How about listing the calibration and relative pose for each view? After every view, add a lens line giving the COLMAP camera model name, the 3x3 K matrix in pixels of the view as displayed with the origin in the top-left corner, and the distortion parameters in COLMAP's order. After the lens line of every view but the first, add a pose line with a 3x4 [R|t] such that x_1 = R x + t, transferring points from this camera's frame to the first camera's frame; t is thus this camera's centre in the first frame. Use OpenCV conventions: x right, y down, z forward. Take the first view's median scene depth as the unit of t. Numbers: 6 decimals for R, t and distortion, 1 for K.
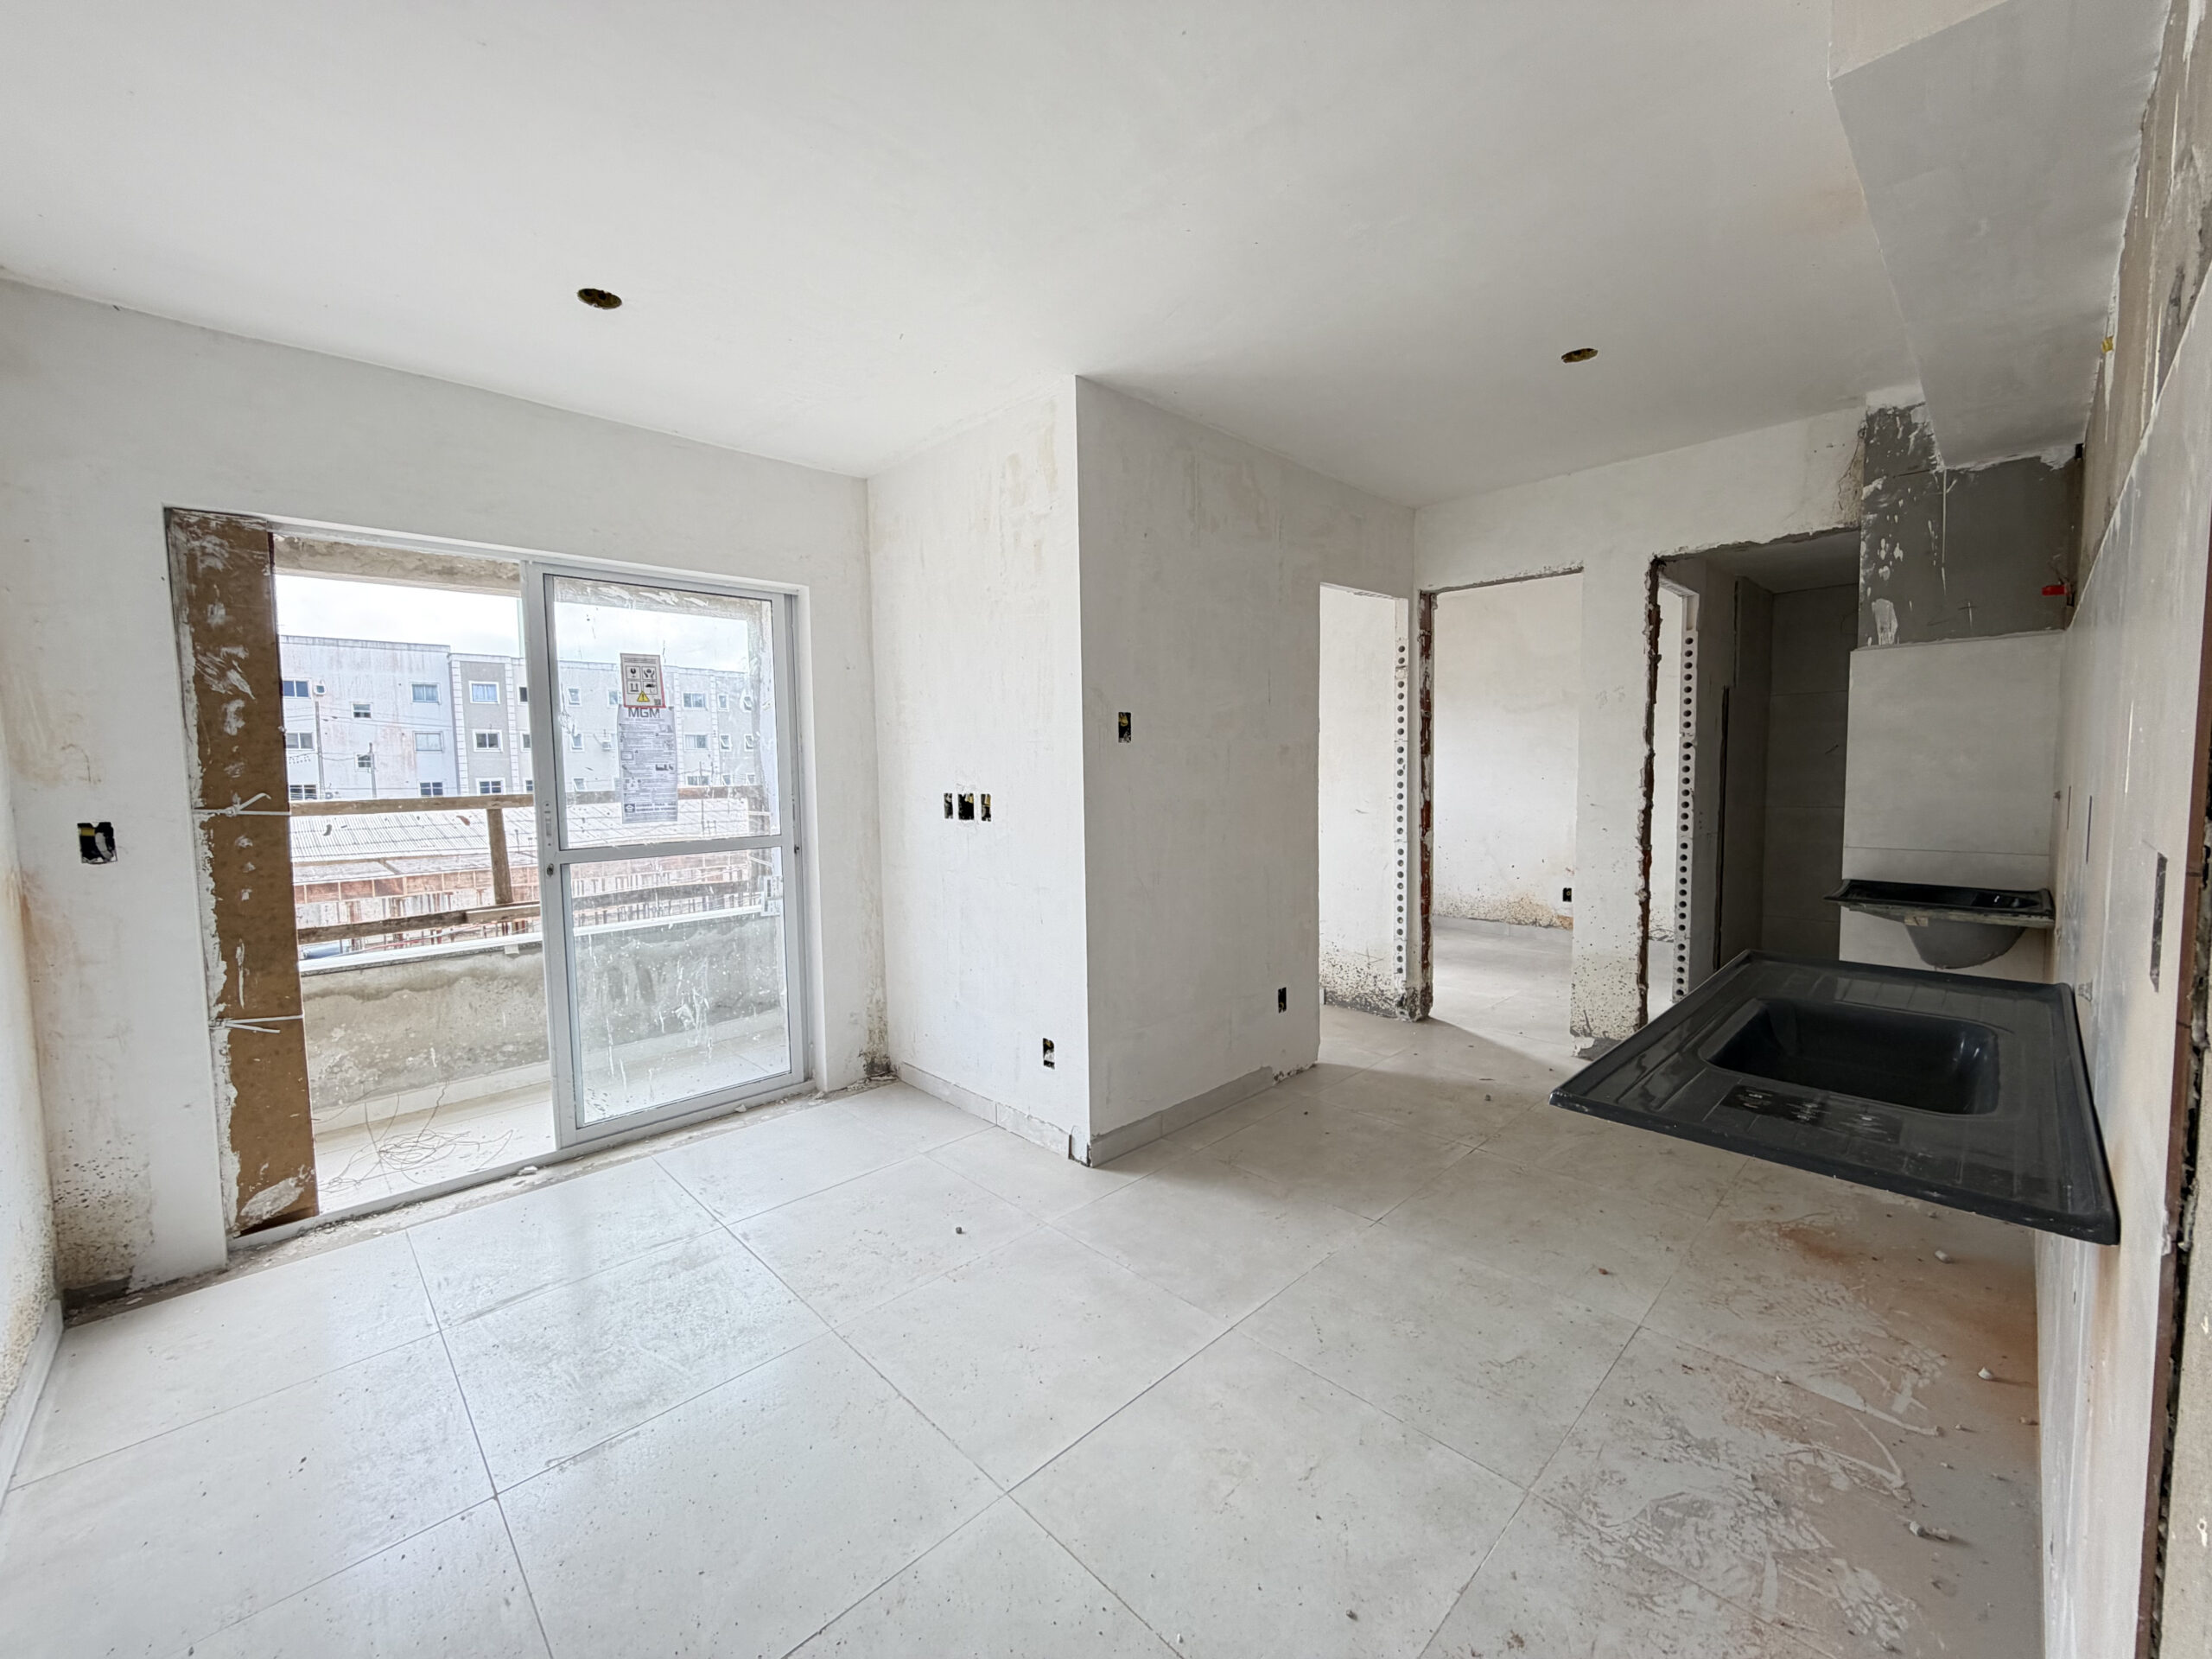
lens RADIAL K [[885.7, 0, 1099.8], [0, 885.7, 821.1], [0, 0, 1]] dist [0.000364, 0.000010]
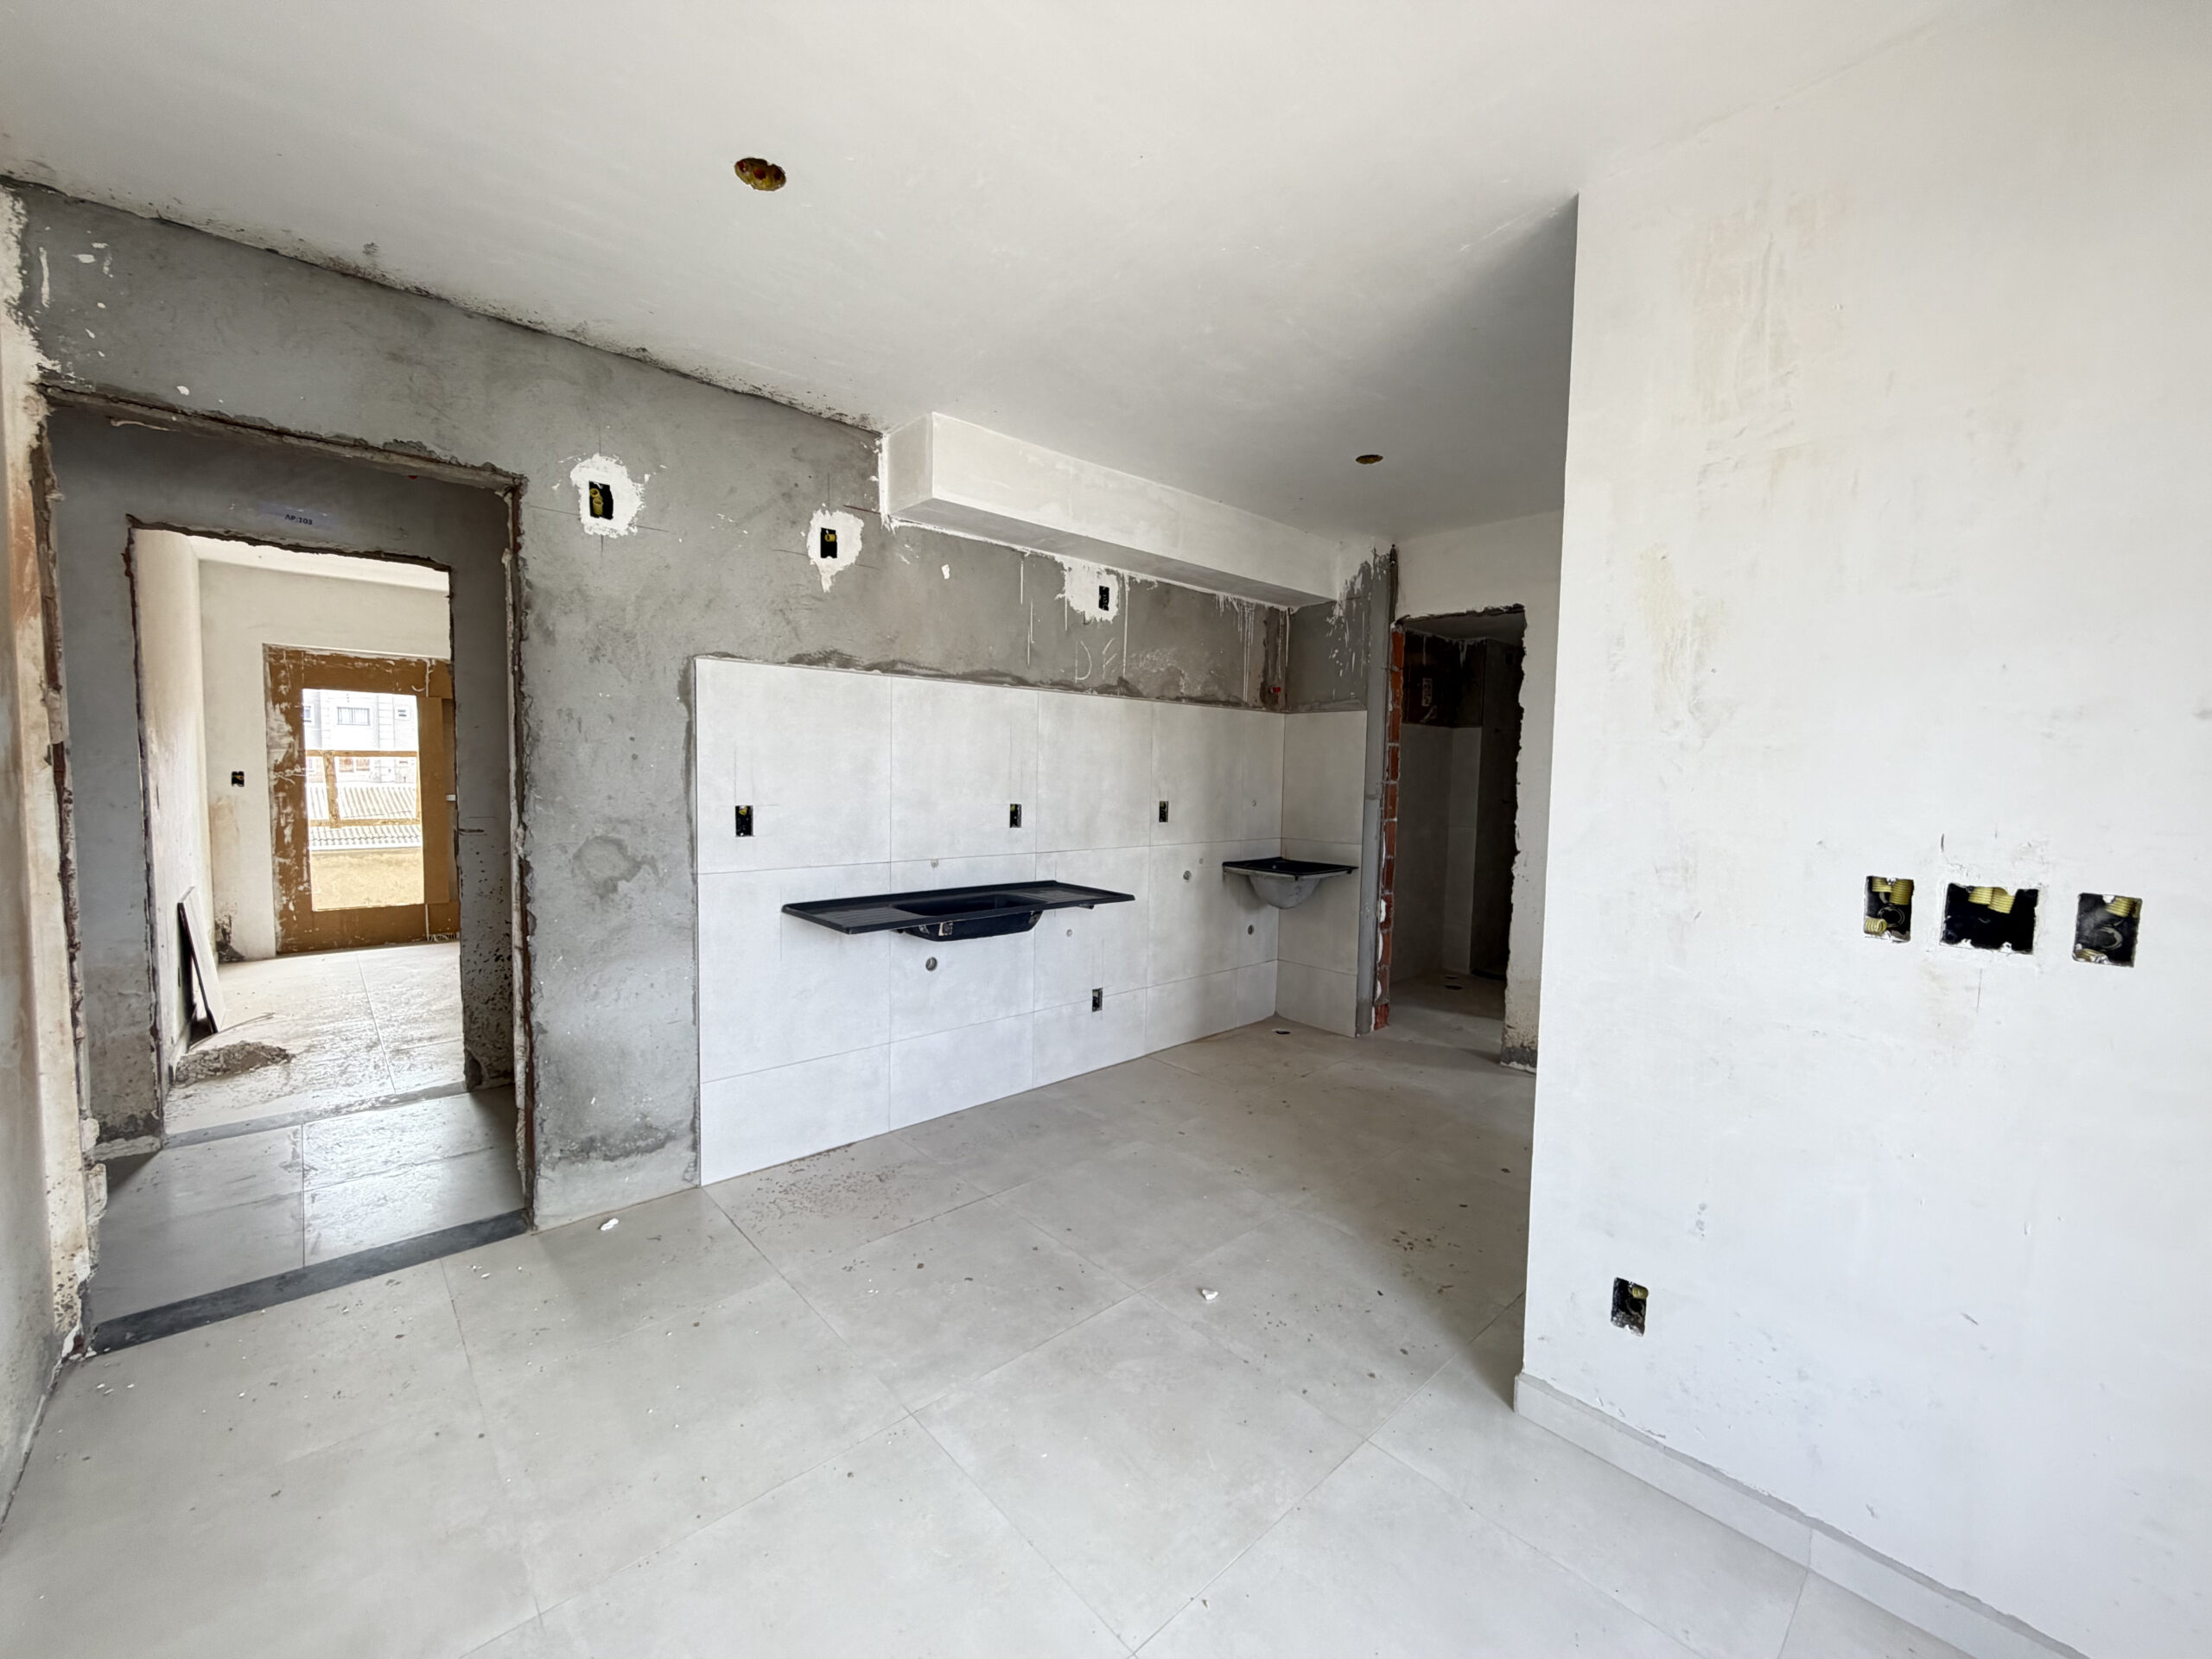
lens RADIAL K [[885.7, 0, 1104.1], [0, 885.7, 835.3], [0, 0, 1]] dist [0.000364, 0.000010]
pose [[-0.030917, 0.085663, -0.995844, 0.266681], [-0.096444, 0.991416, 0.088276, -0.051739], [0.994858, 0.098773, -0.022390, 0.637554]]
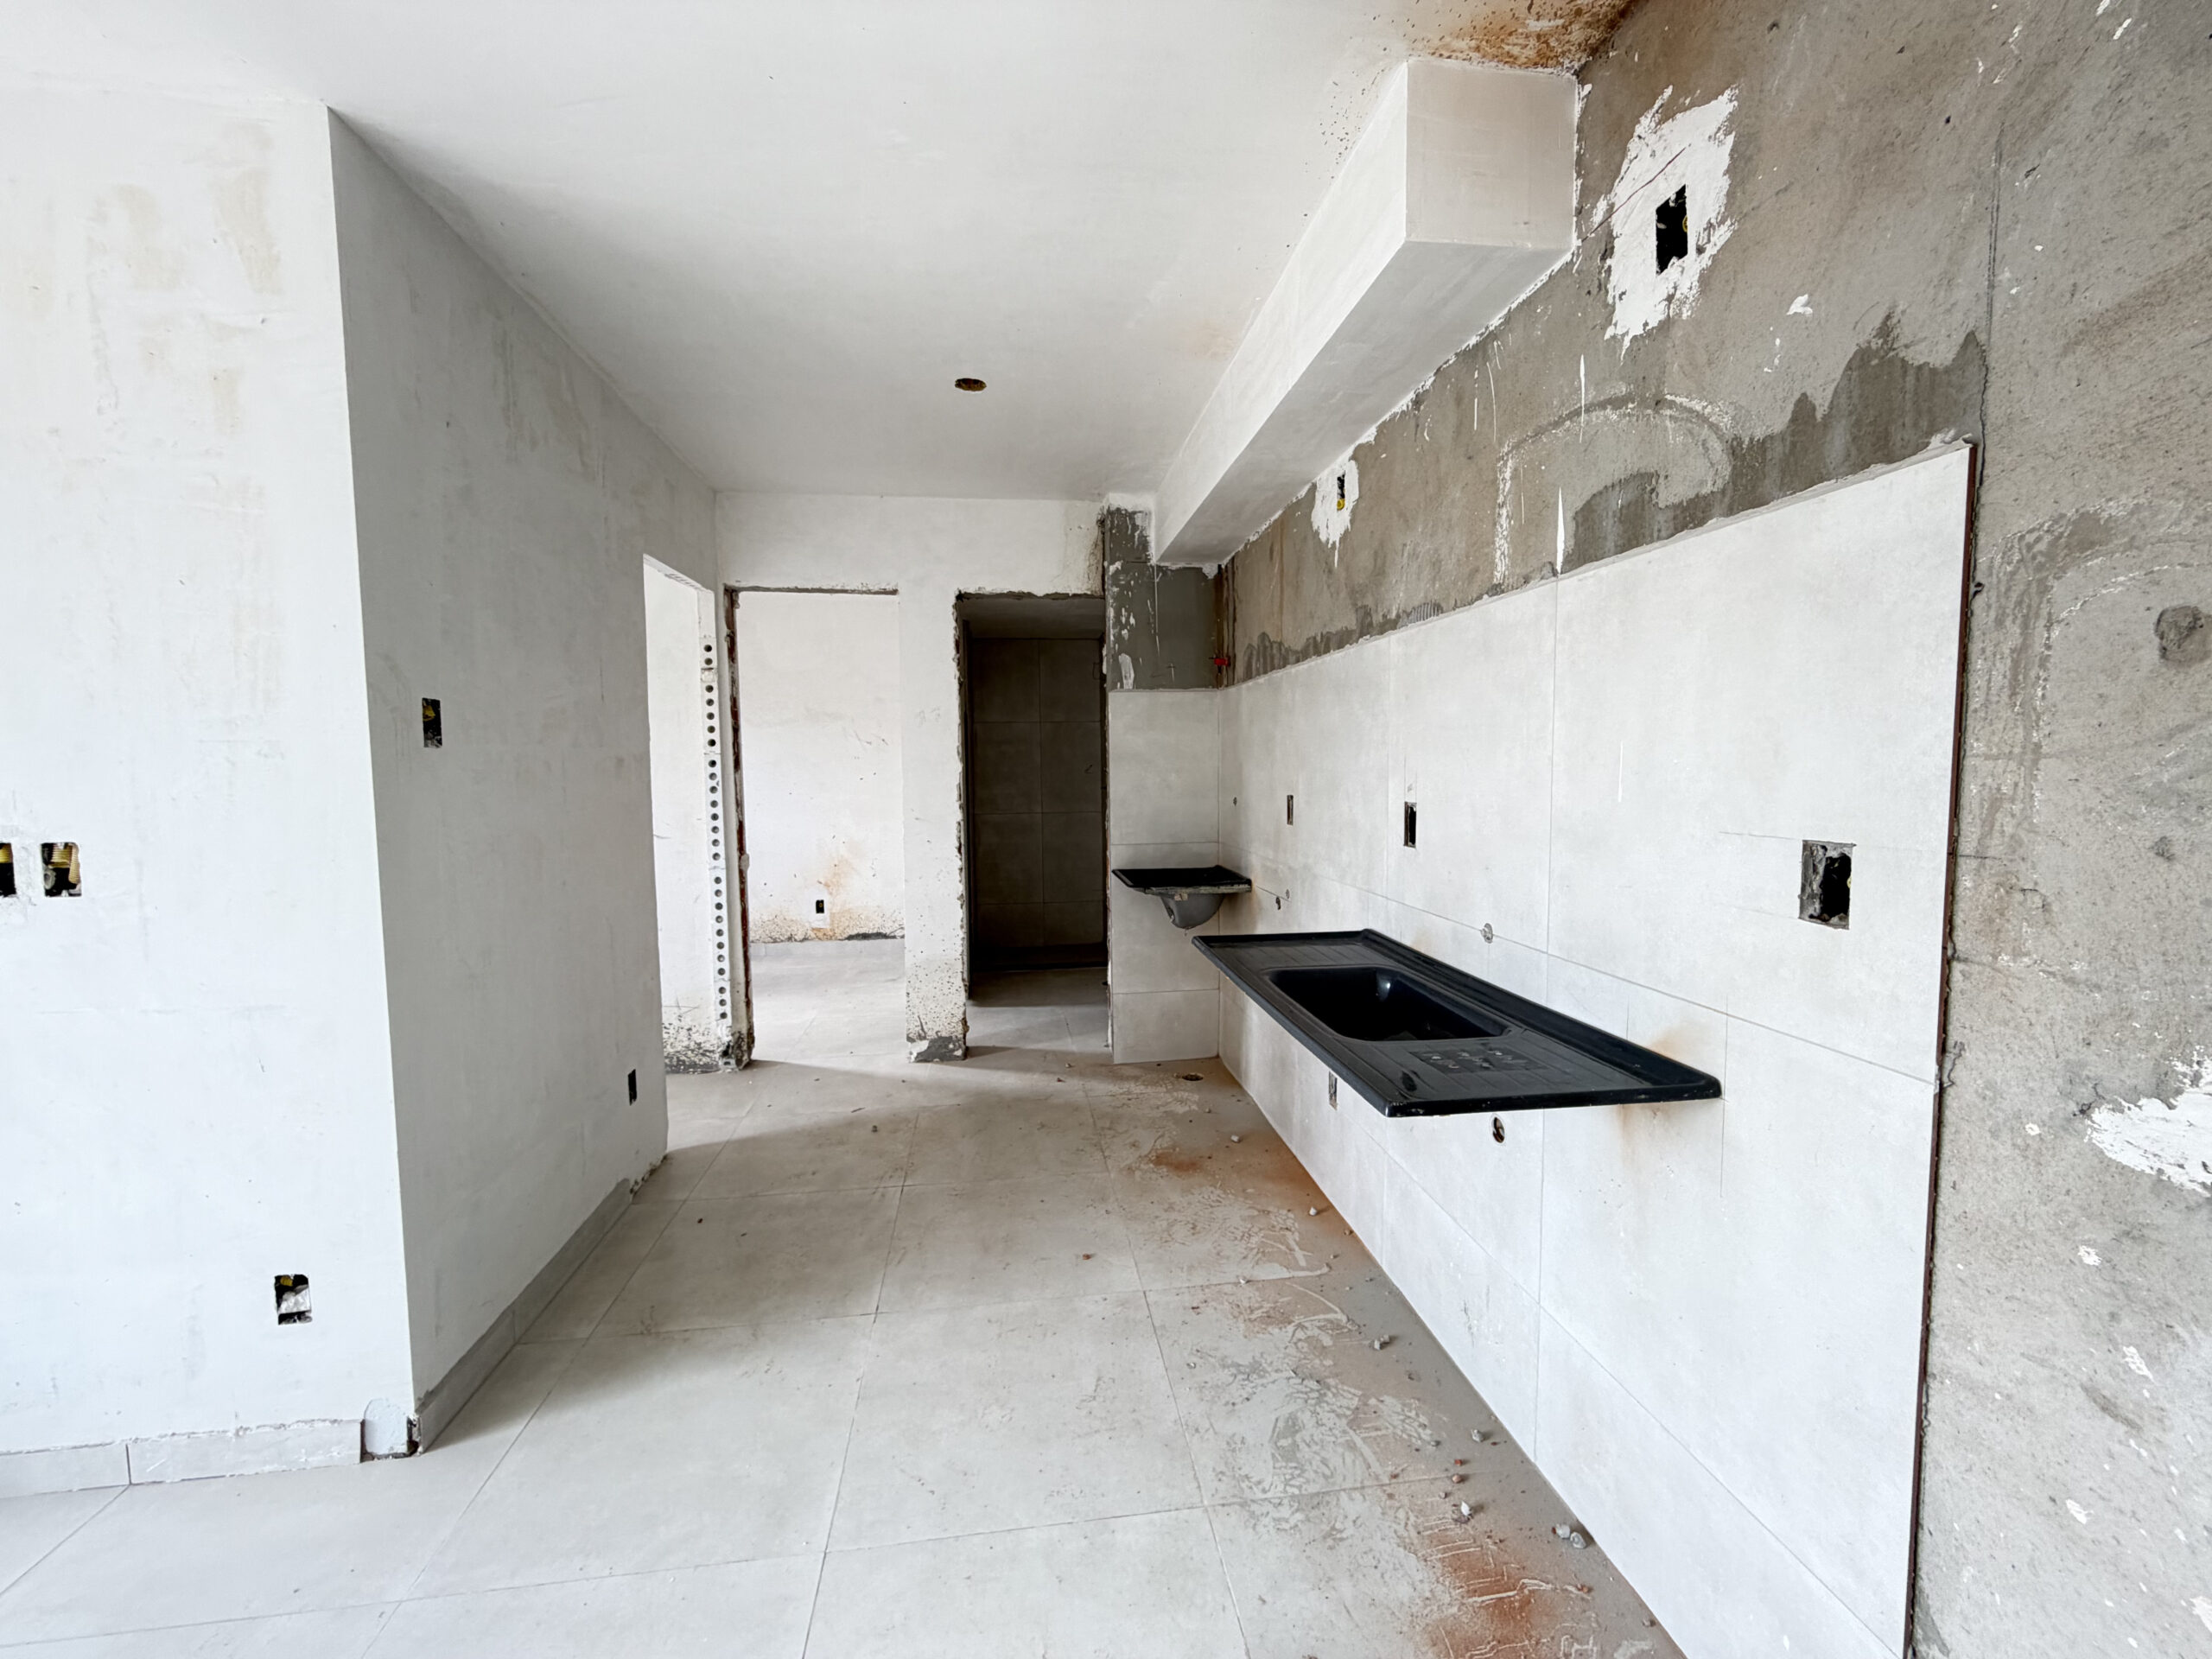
lens RADIAL K [[885.7, 0, 1104.3], [0, 885.7, 824.0], [0, 0, 1]] dist [0.000364, 0.000010]
pose [[0.597606, -0.041486, 0.800716, -0.188146], [0.051278, 0.998594, 0.013467, -0.018722], [-0.800149, 0.033011, 0.598892, 0.245065]]
